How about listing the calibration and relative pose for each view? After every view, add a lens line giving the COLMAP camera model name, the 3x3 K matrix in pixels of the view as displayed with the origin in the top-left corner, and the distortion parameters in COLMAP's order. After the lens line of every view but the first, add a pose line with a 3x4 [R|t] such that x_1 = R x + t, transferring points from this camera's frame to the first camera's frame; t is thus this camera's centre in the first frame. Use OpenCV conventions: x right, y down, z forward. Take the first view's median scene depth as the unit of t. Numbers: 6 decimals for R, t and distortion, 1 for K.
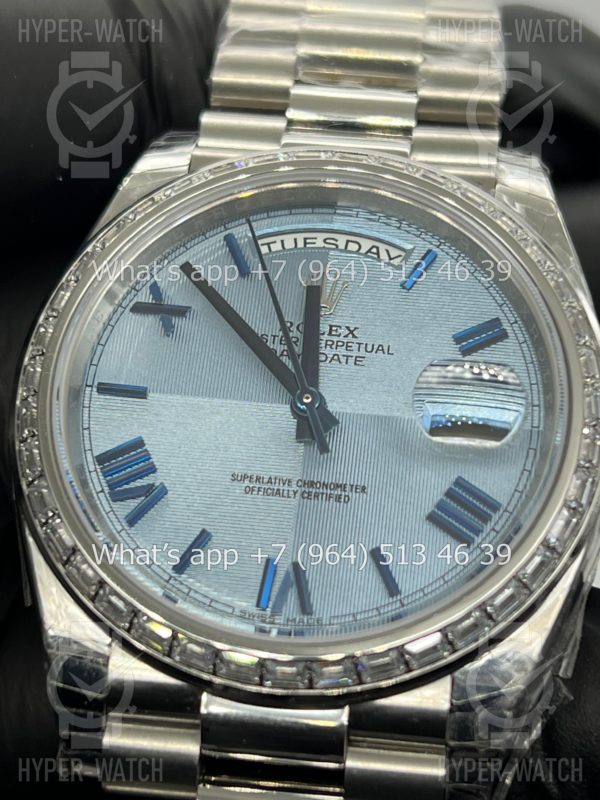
lens RADIAL K [[1883.3, 0, 295.7], [0, 1883.3, 419.5], [0, 0, 1]] dist [0.211877, 0.000000]
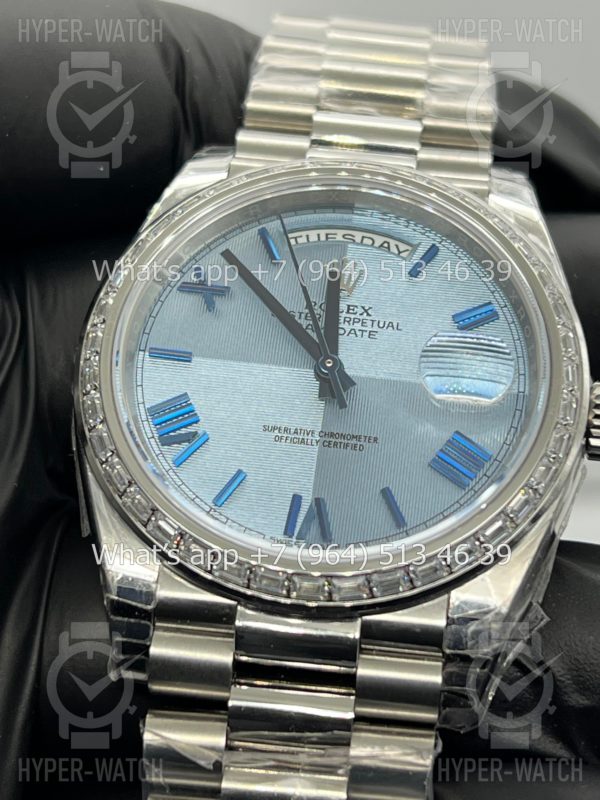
lens RADIAL K [[1883.3, 0, 304.4], [0, 1883.3, 400.8], [0, 0, 1]] dist [0.211877, 0.000000]
pose [[0.999320, 0.024070, 0.027924, -0.040796], [-0.022121, 0.997433, -0.068110, 0.091155], [-0.029491, 0.067446, 0.997287, -0.169652]]
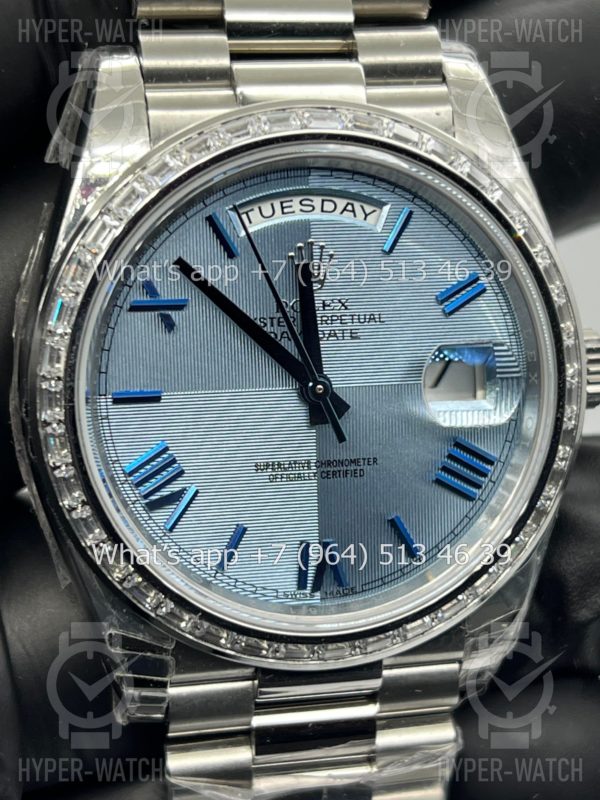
lens RADIAL K [[1883.3, 0, 303.4], [0, 1883.3, 400.1], [0, 0, 1]] dist [0.211877, 0.000000]
pose [[0.950665, -0.171376, 0.258587, -0.271592], [0.027324, 0.876575, 0.480489, -0.504558], [-0.309015, -0.449718, 0.838011, 0.111025]]
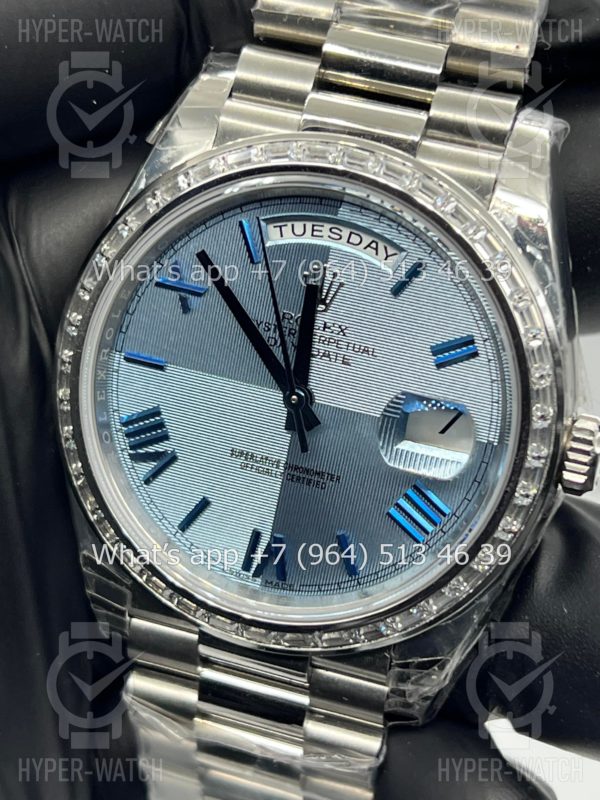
lens RADIAL K [[1883.3, 0, 299.2], [0, 1883.3, 397.2], [0, 0, 1]] dist [0.211877, 0.000000]
pose [[0.980519, 0.106016, -0.165355, 0.195176], [-0.007737, 0.862027, 0.506804, -0.584598], [0.196269, -0.495651, 0.846054, 0.026415]]
